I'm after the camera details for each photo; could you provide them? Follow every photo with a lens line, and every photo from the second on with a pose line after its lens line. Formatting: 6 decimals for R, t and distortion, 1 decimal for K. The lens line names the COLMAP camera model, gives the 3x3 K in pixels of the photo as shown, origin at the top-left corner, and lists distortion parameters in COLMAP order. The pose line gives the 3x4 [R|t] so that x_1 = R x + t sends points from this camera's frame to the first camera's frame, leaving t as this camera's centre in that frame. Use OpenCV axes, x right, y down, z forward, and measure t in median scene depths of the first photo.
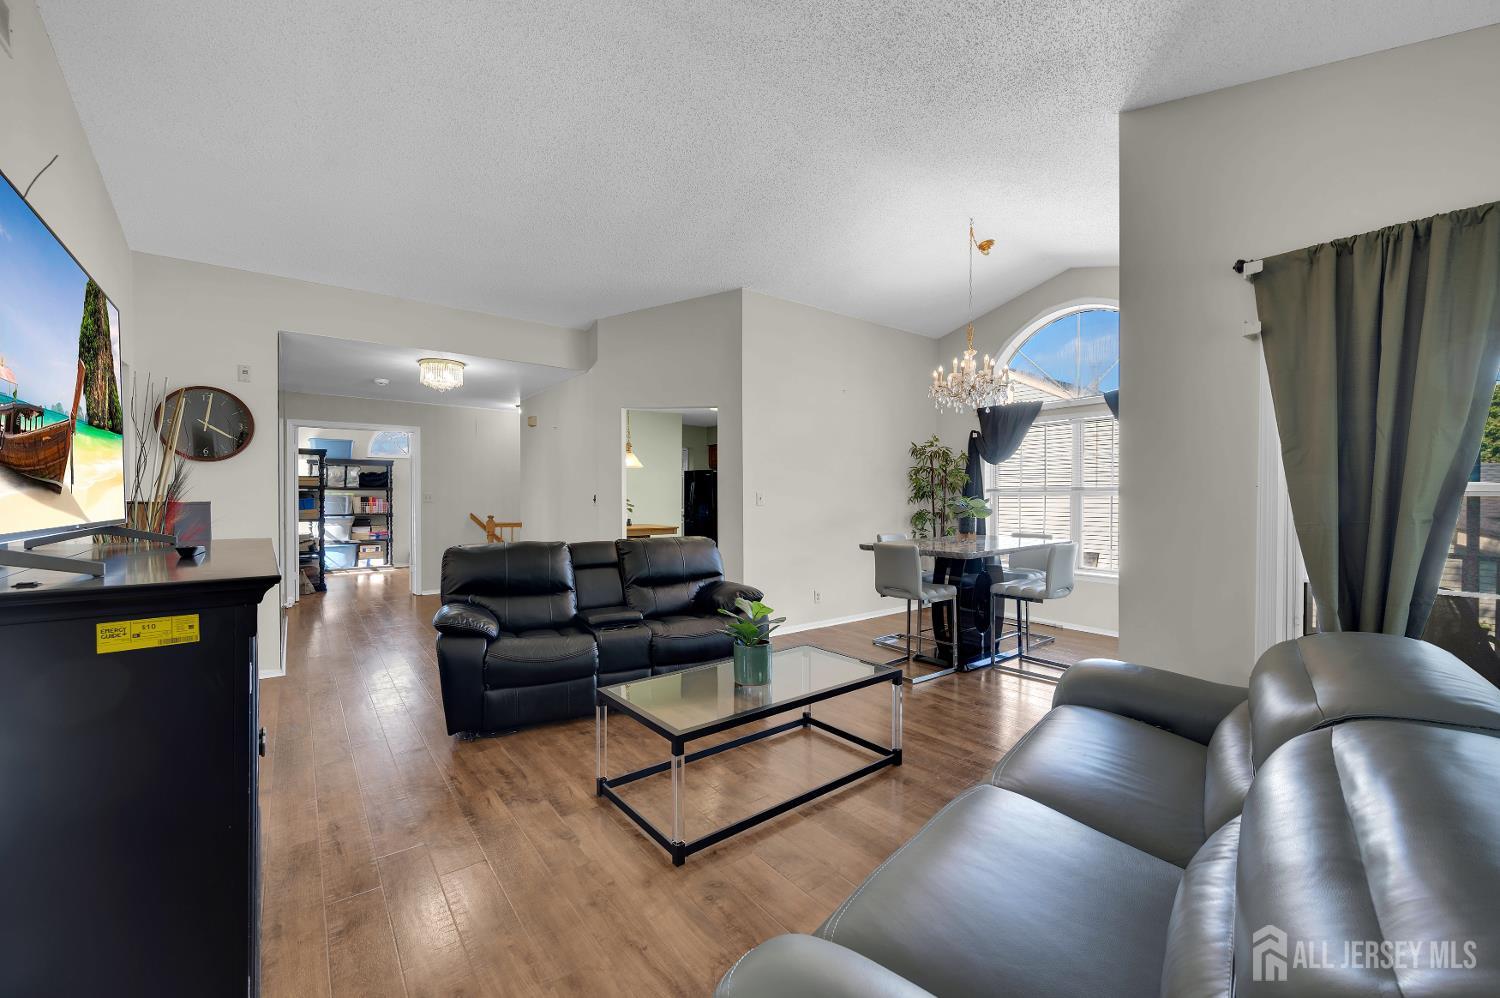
lens RADIAL K [[597.7, 0, 759.5], [0, 597.7, 499.1], [0, 0, 1]] dist [0.001022, -0.000070]
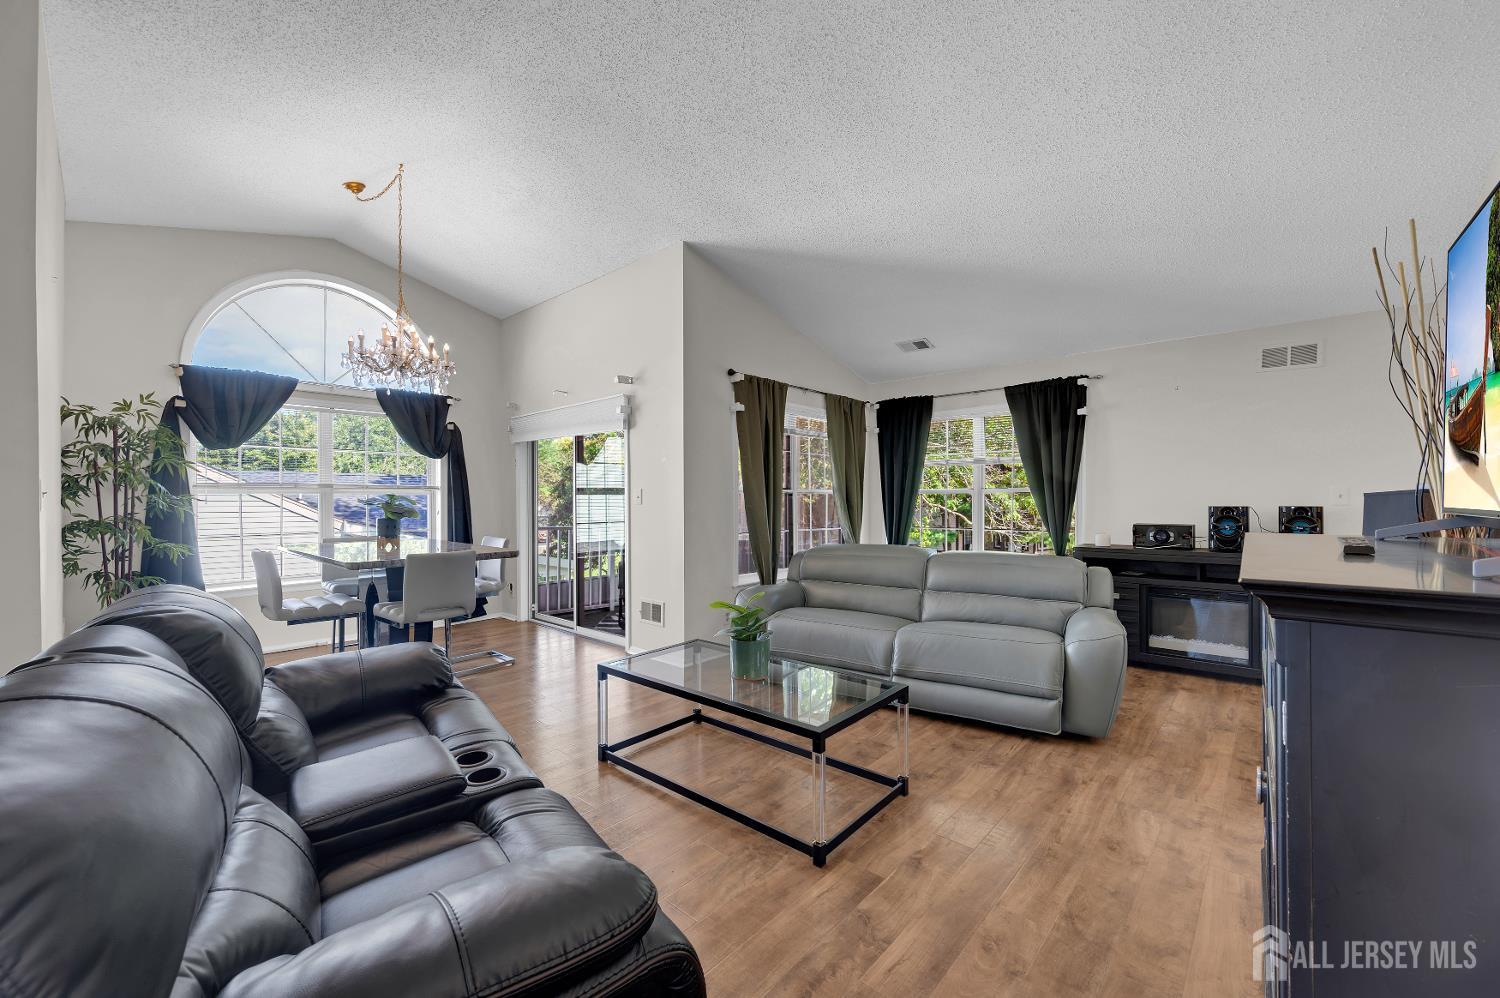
lens RADIAL K [[597.7, 0, 744.3], [0, 597.7, 494.6], [0, 0, 1]] dist [0.001022, -0.000070]
pose [[-0.175851, 0.010381, 0.984362, -0.609280], [0.009736, 0.999914, -0.008806, 0.009762], [-0.984369, 0.008035, -0.175937, 0.734339]]
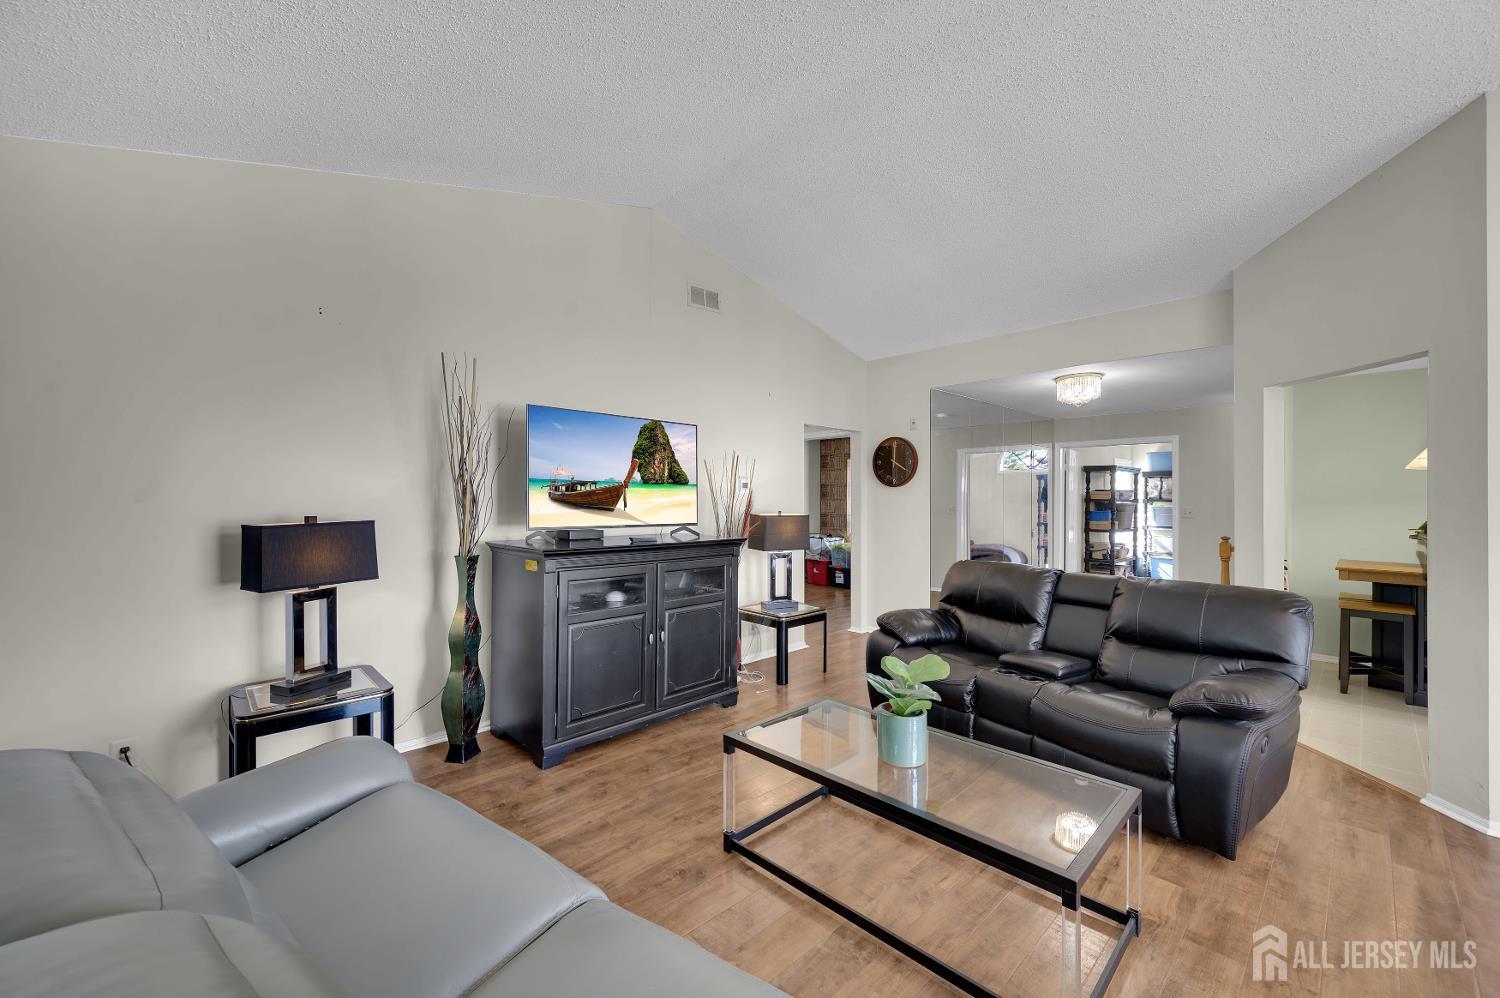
lens RADIAL K [[597.7, 0, 747.9], [0, 597.7, 495.6], [0, 0, 1]] dist [0.001022, -0.000070]
pose [[0.101776, 0.009825, -0.994759, 0.482916], [-0.016788, 0.999826, 0.008157, -0.037202], [0.994666, 0.015870, 0.101923, 0.441539]]
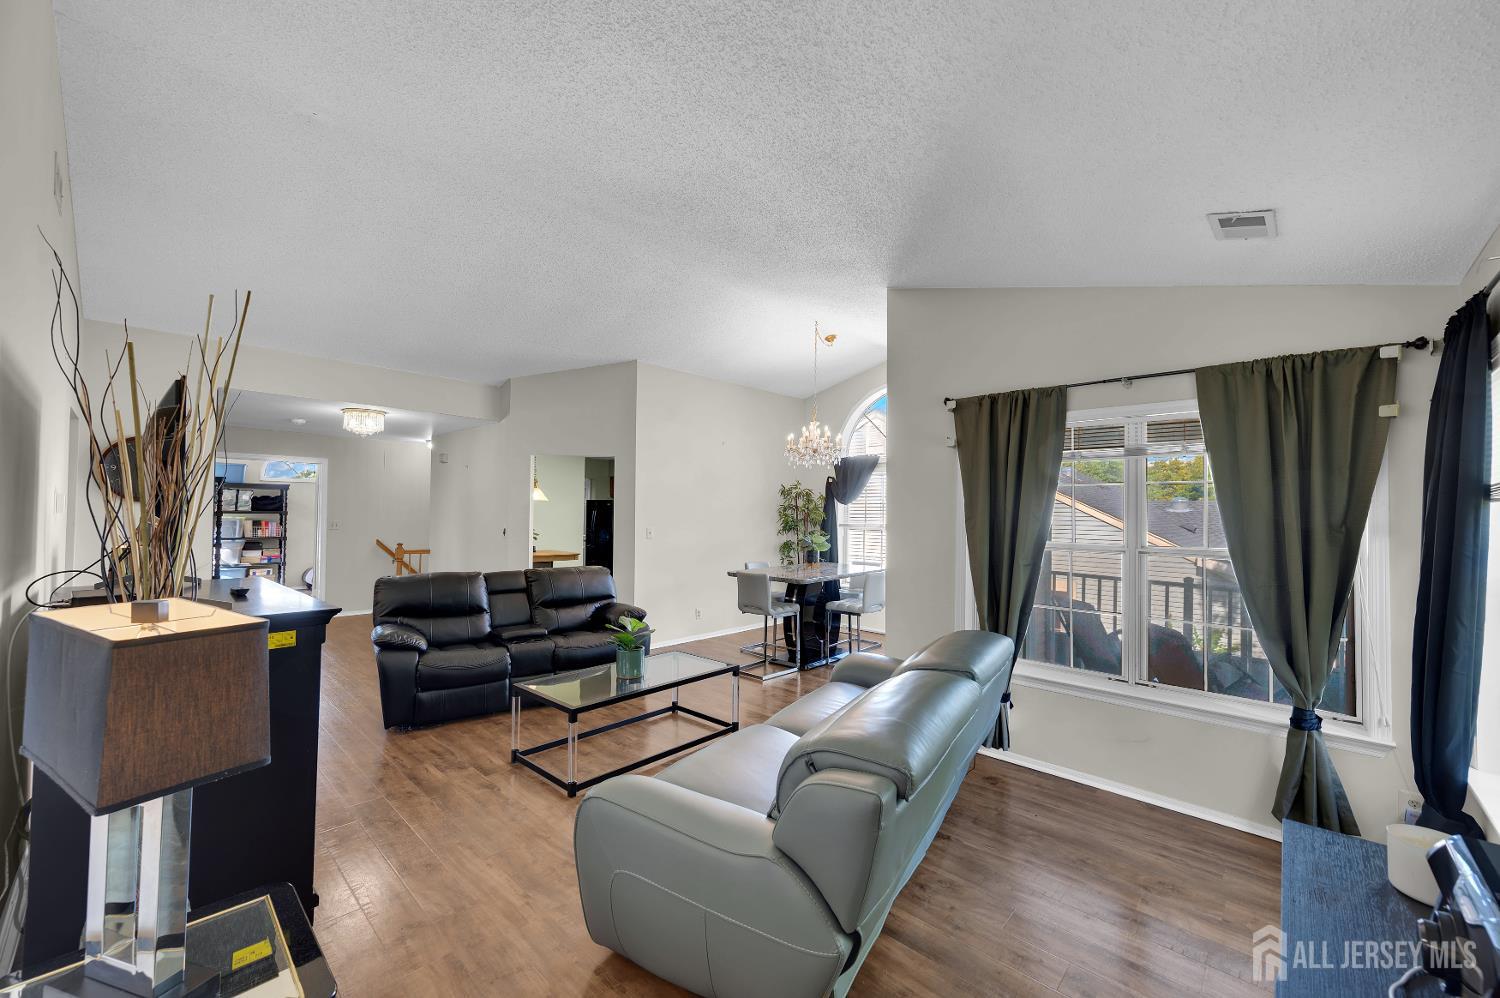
lens RADIAL K [[597.7, 0, 764.0], [0, 597.7, 501.2], [0, 0, 1]] dist [0.001022, -0.000070]
pose [[0.987267, 0.015046, 0.158357, 0.044054], [-0.011252, 0.999628, -0.024831, -0.045269], [-0.158672, 0.022734, 0.987070, -0.273520]]
